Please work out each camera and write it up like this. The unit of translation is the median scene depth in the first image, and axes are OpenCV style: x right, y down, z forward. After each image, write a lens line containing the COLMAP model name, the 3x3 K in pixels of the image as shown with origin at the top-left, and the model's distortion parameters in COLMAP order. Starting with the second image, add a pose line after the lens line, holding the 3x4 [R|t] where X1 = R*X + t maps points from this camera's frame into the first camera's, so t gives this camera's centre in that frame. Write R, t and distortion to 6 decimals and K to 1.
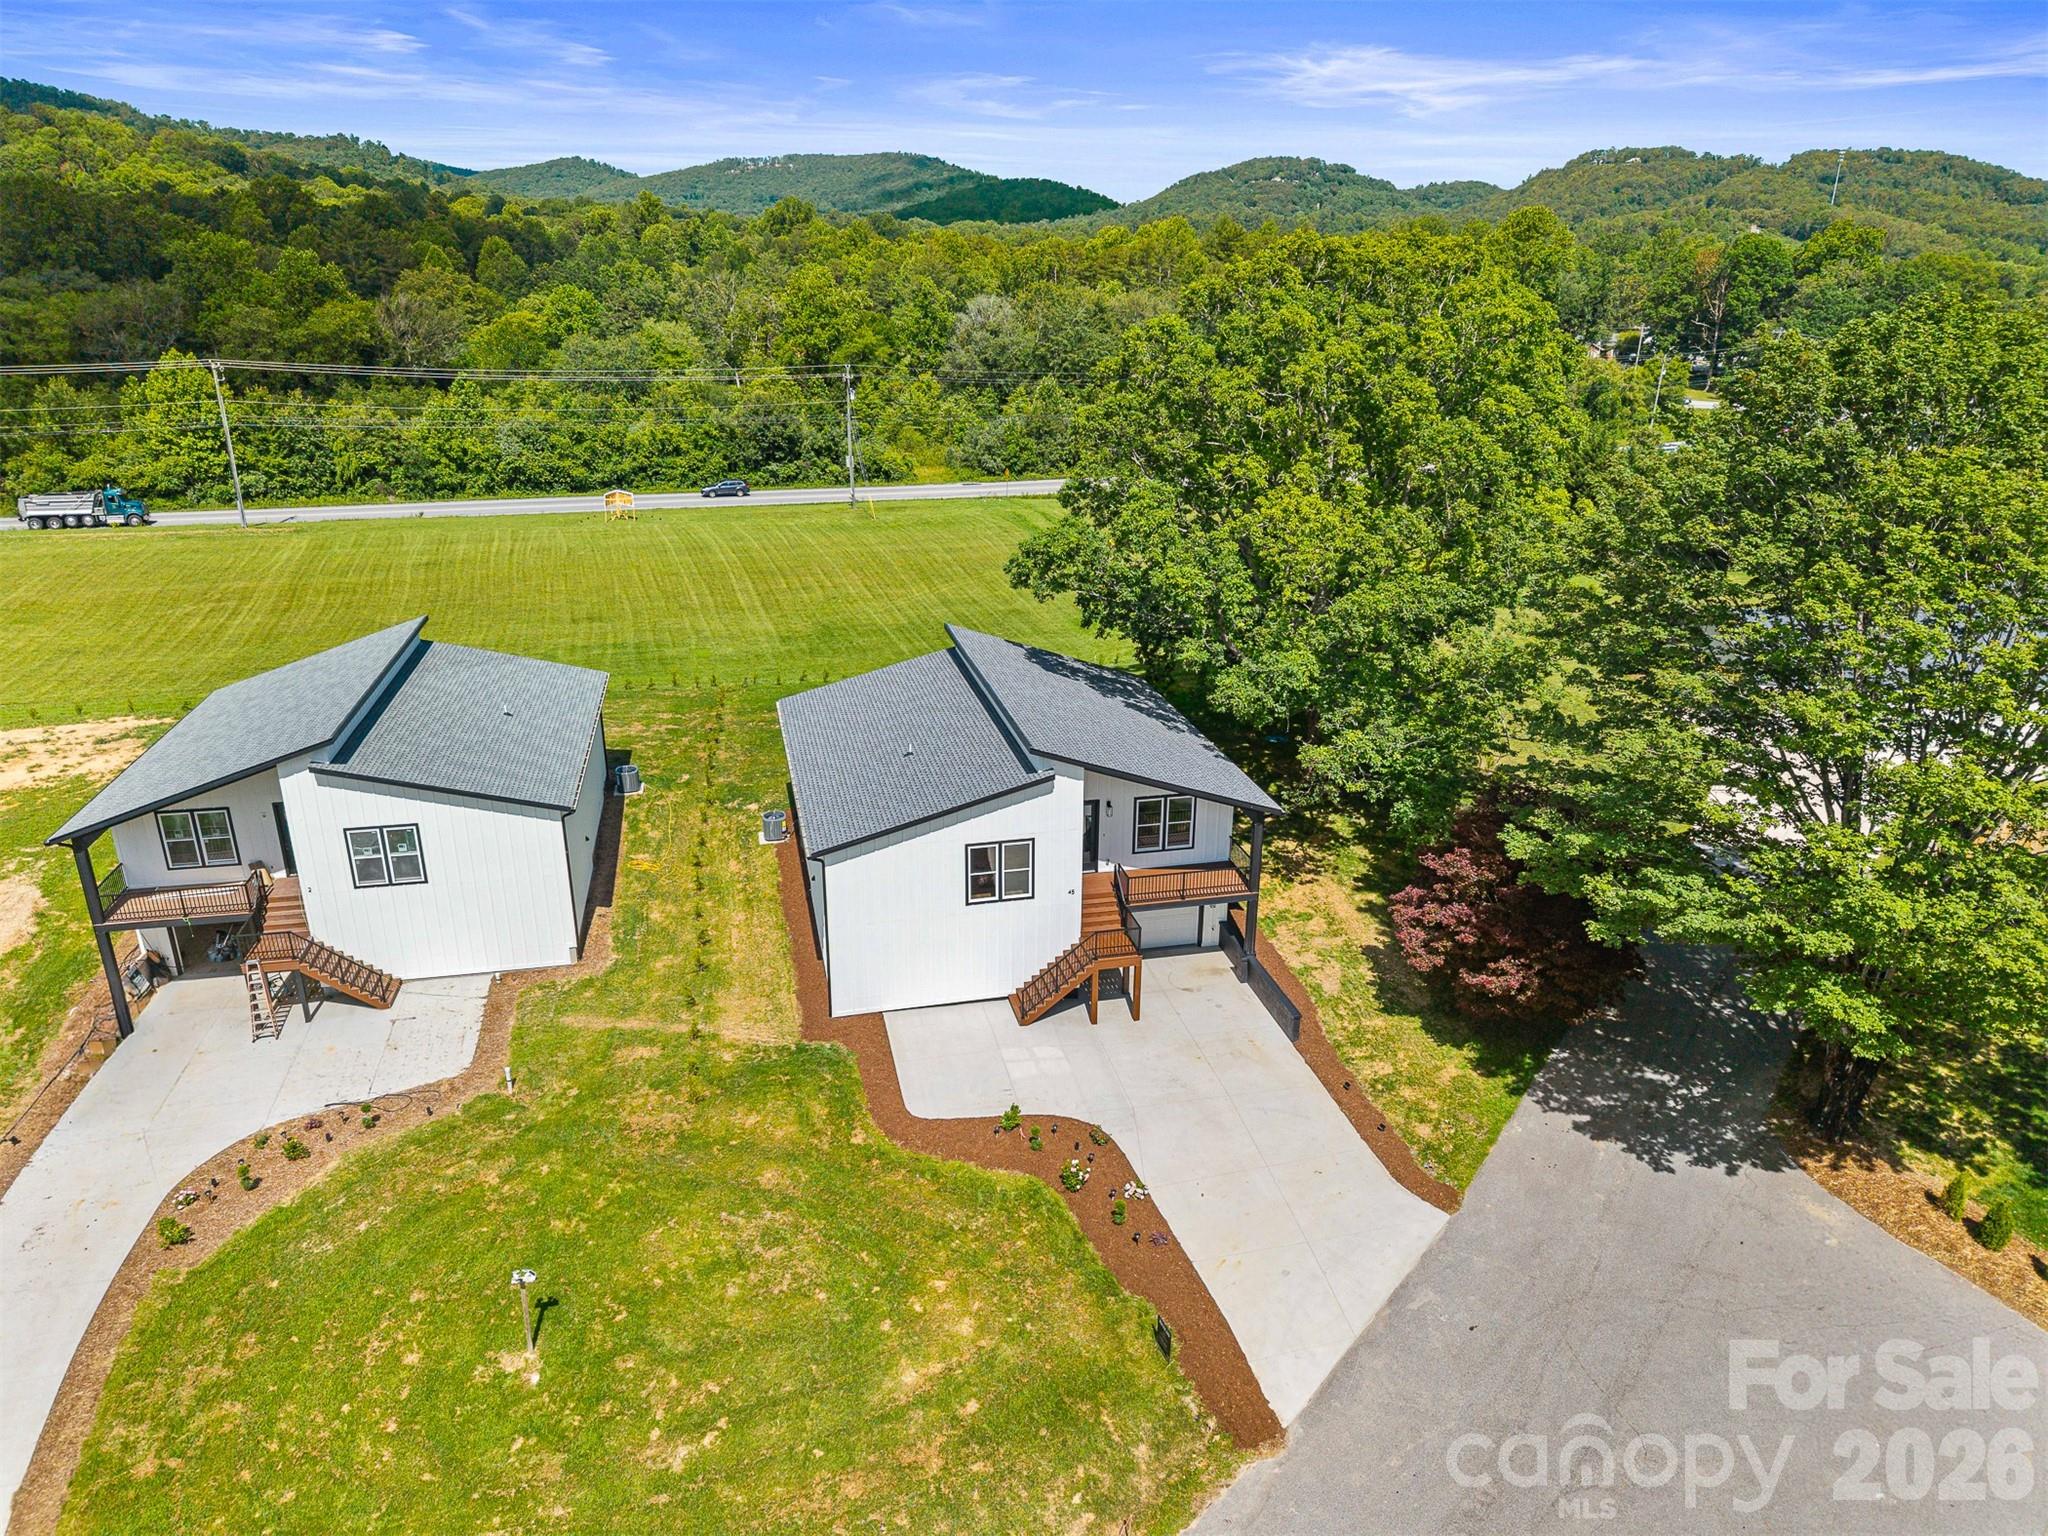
lens RADIAL K [[1341.8, 0, 1024.0], [0, 1341.8, 768.0], [0, 0, 1]] dist [0.067564, -0.002080]
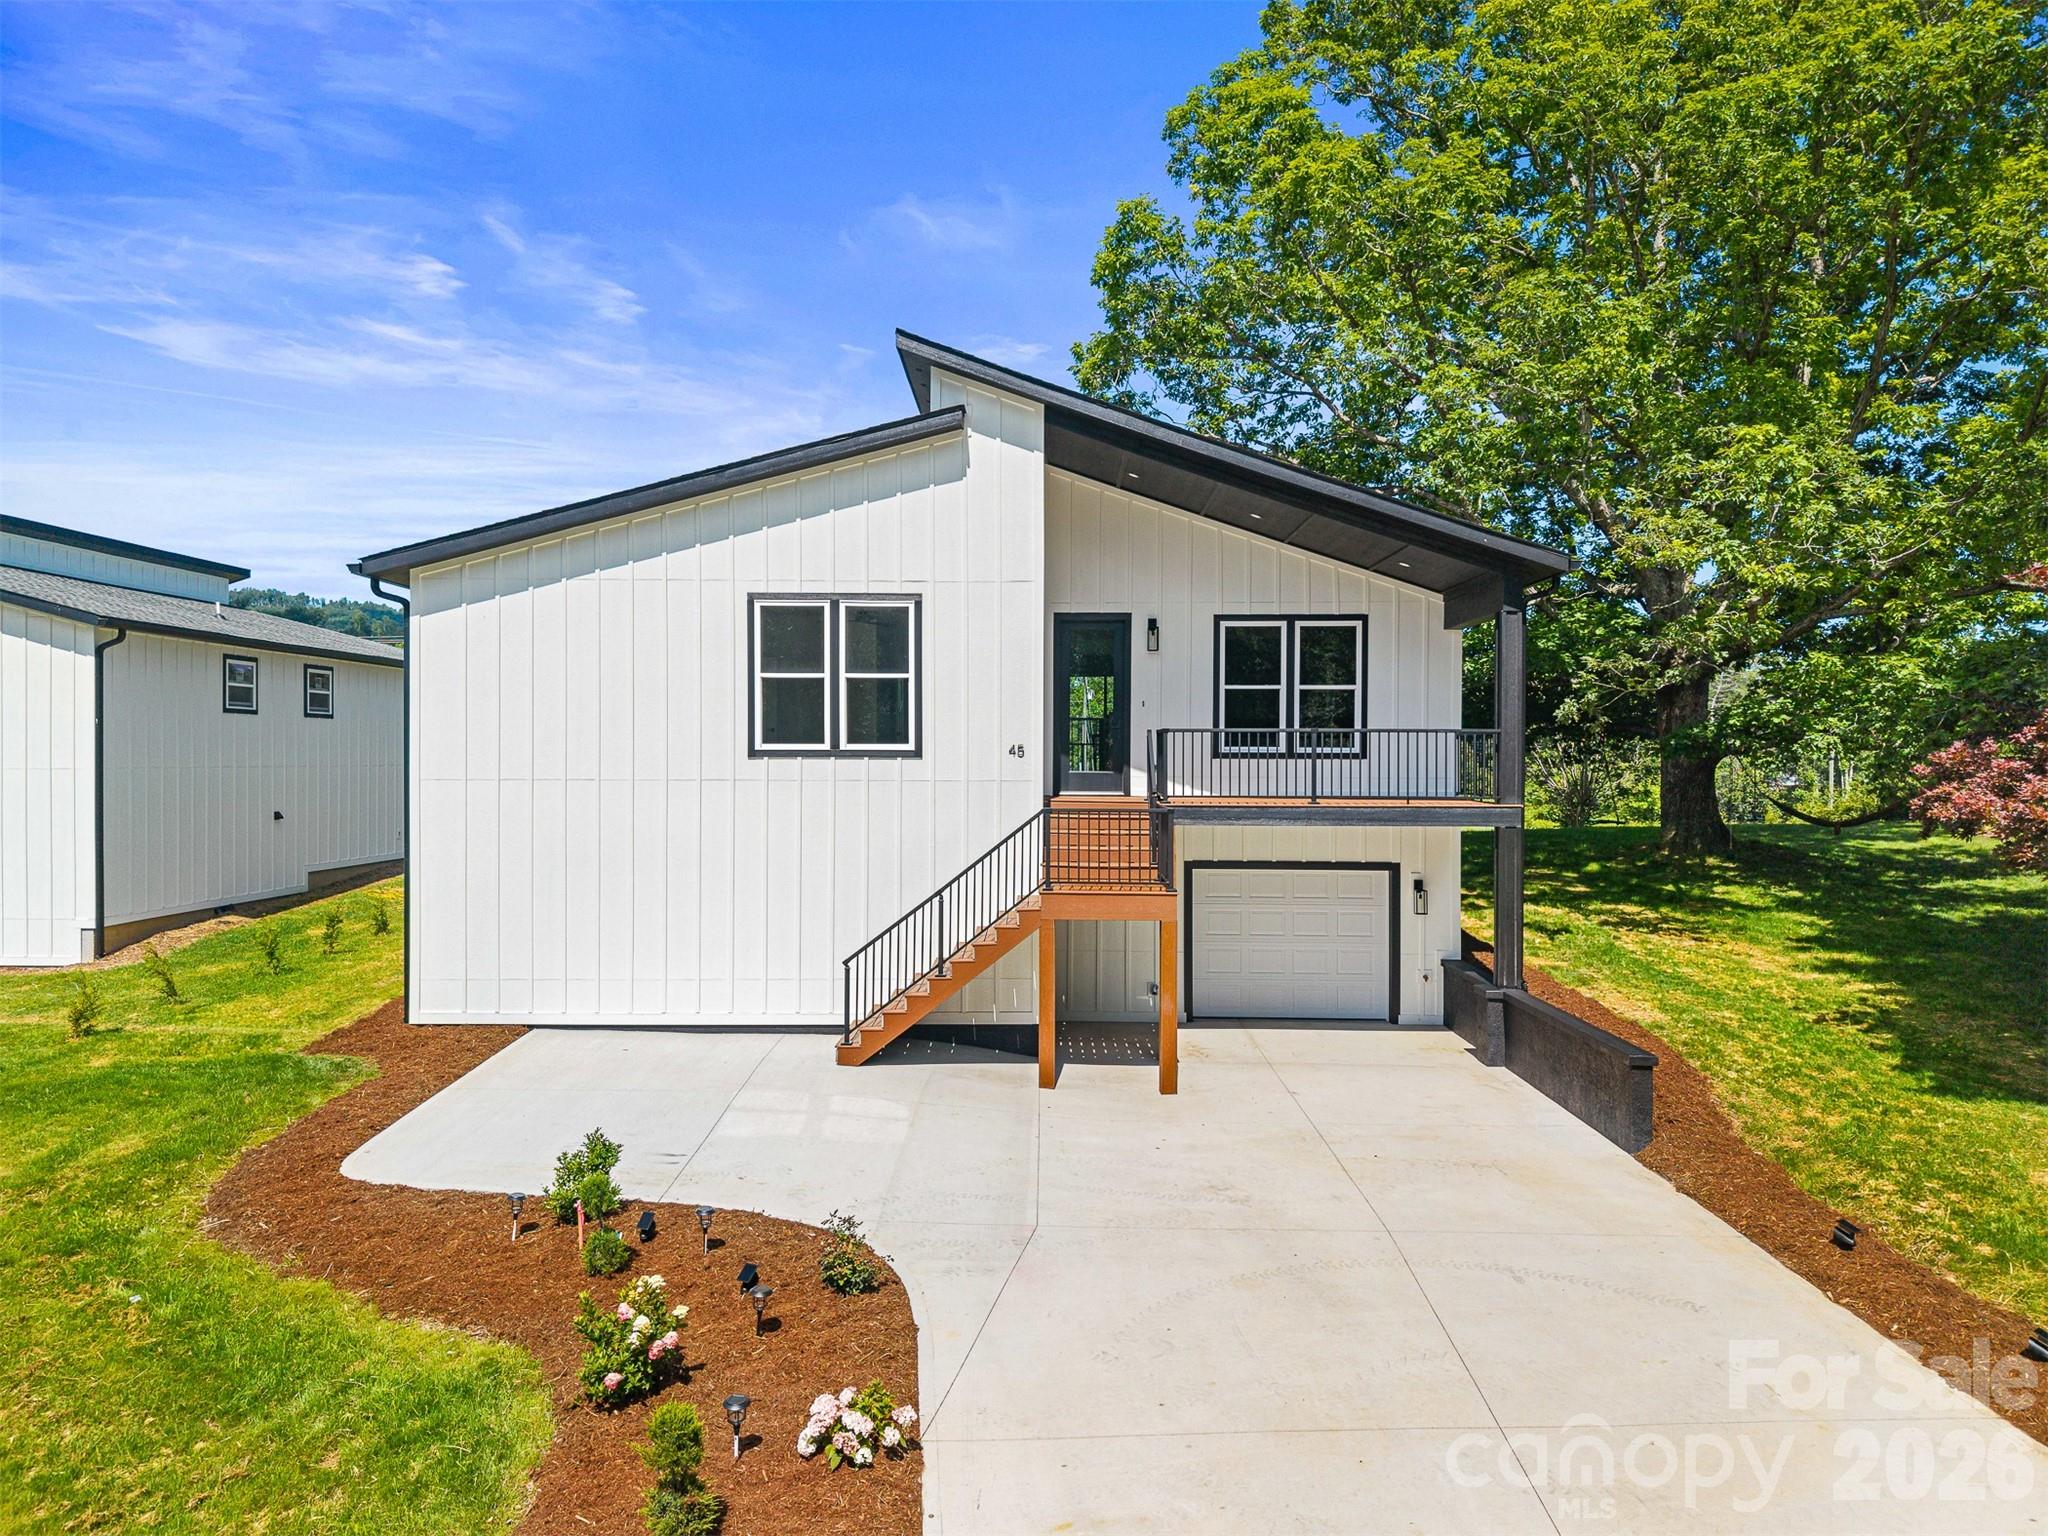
lens RADIAL K [[1362.4, 0, 1024.0], [0, 1362.4, 768.0], [0, 0, 1]] dist [0.013657, -0.007717]
pose [[0.971370, -0.000165, -0.237573, 0.129179], [-0.082719, 0.937192, -0.338864, 0.226460], [0.222708, 0.348814, 0.910346, 0.609662]]
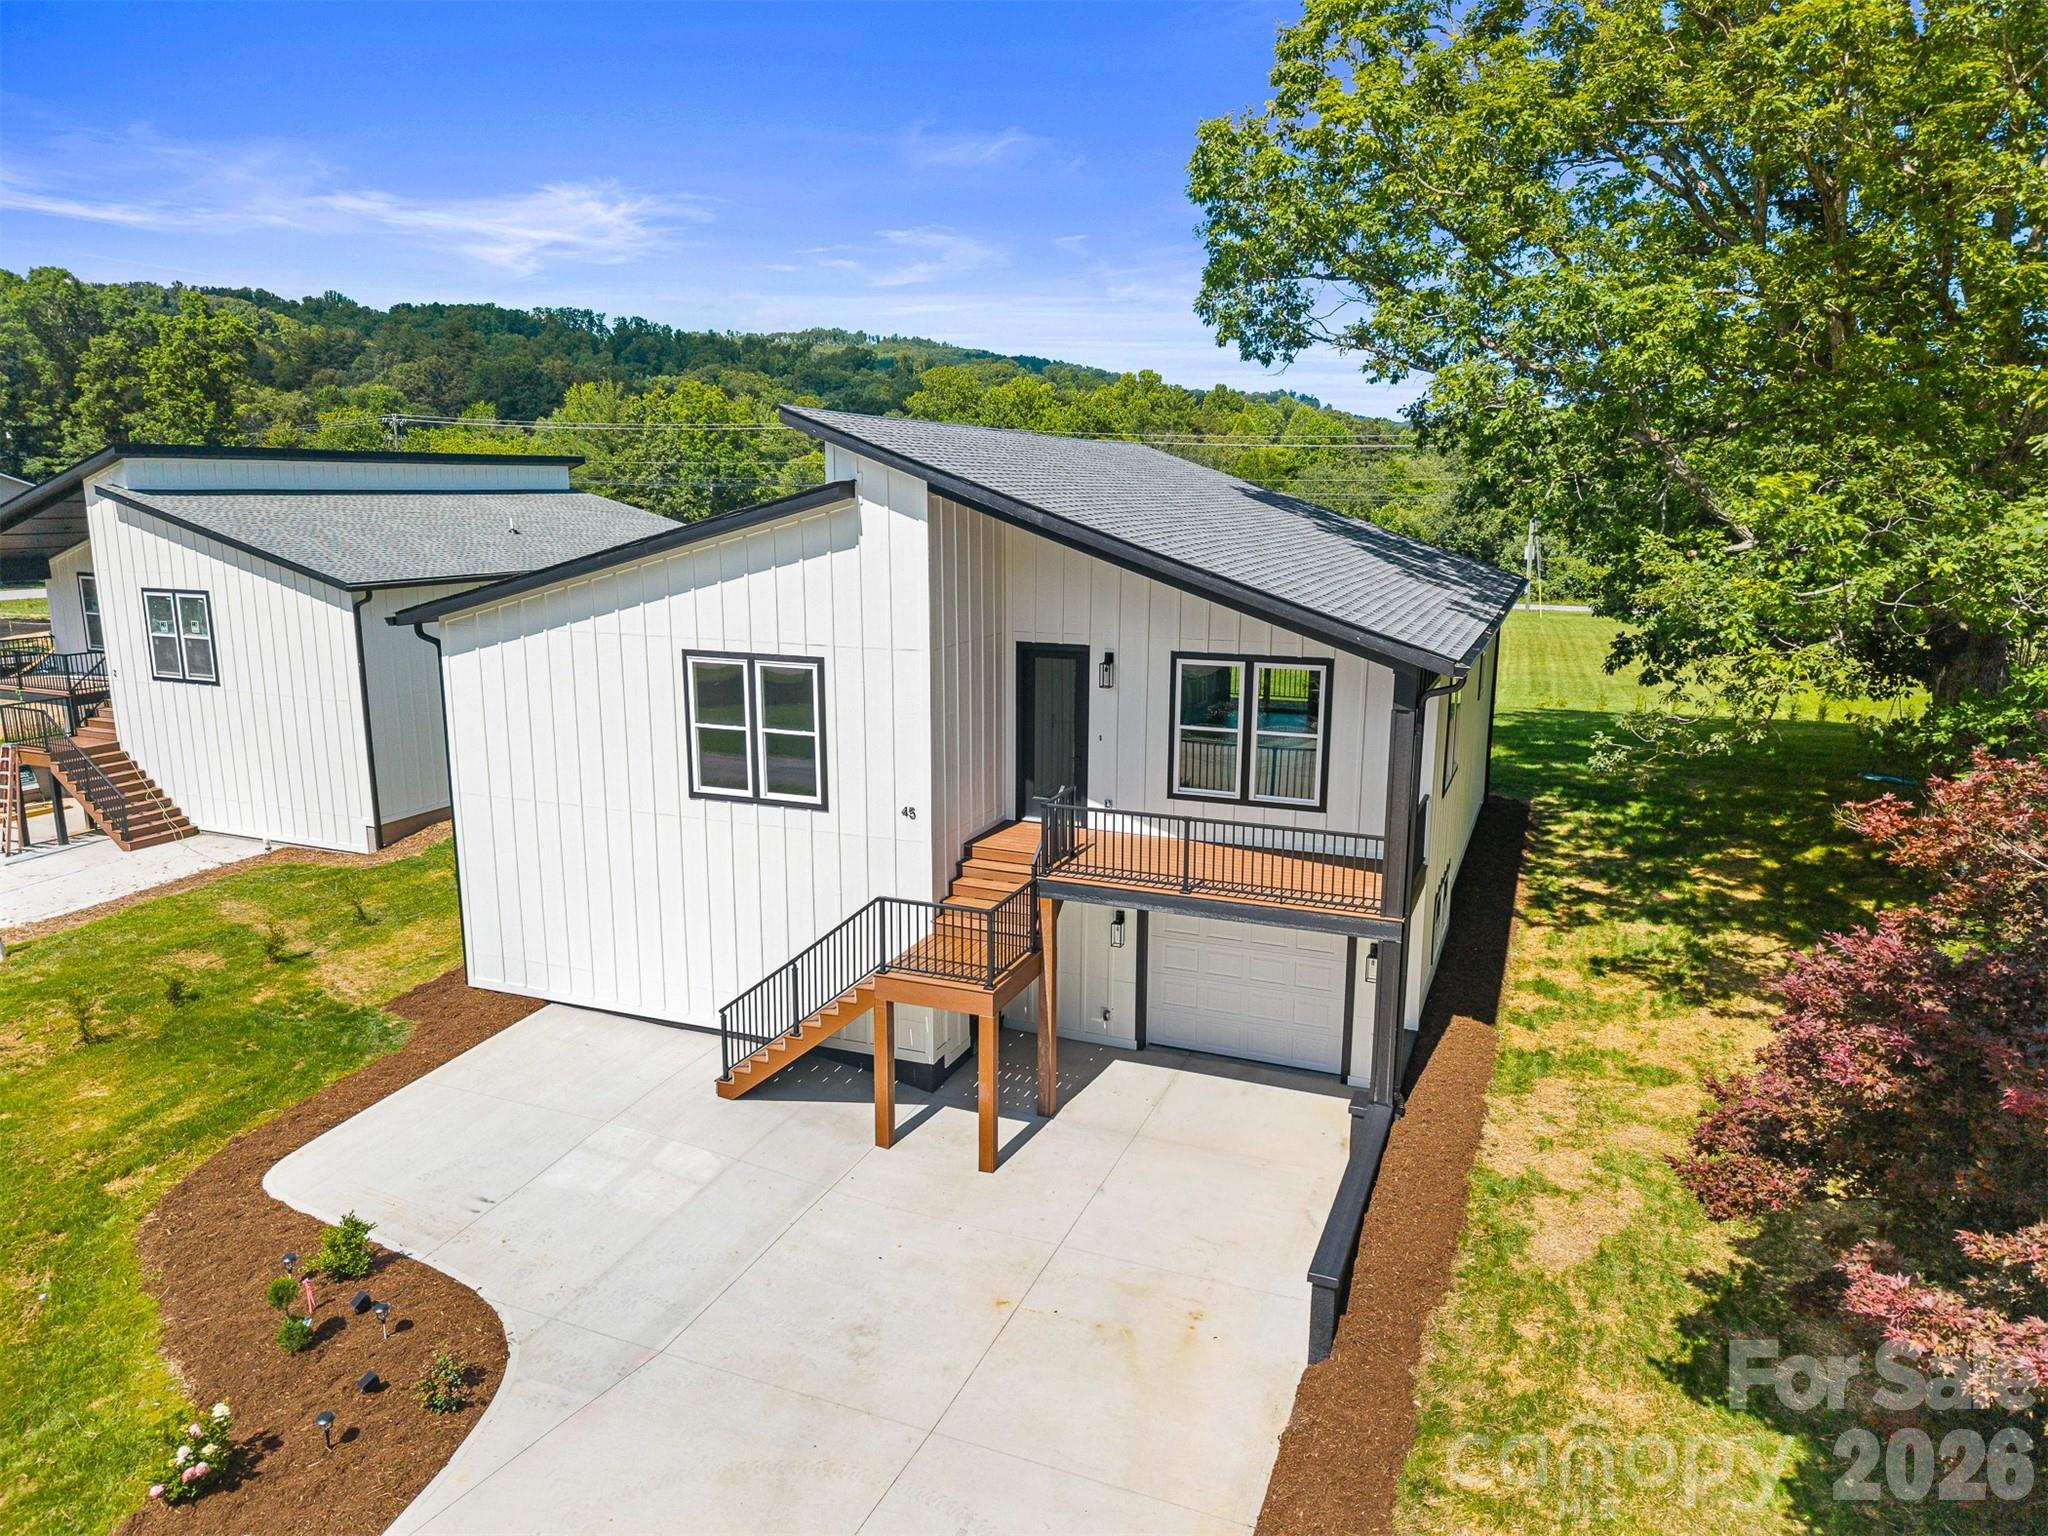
lens RADIAL K [[1362.4, 0, 1024.0], [0, 1362.4, 768.0], [0, 0, 1]] dist [0.013657, -0.007717]
pose [[0.819169, 0.113953, -0.562118, 0.288588], [-0.203146, 0.974175, -0.098558, 0.109195], [0.536371, 0.194928, 0.821163, 0.647248]]
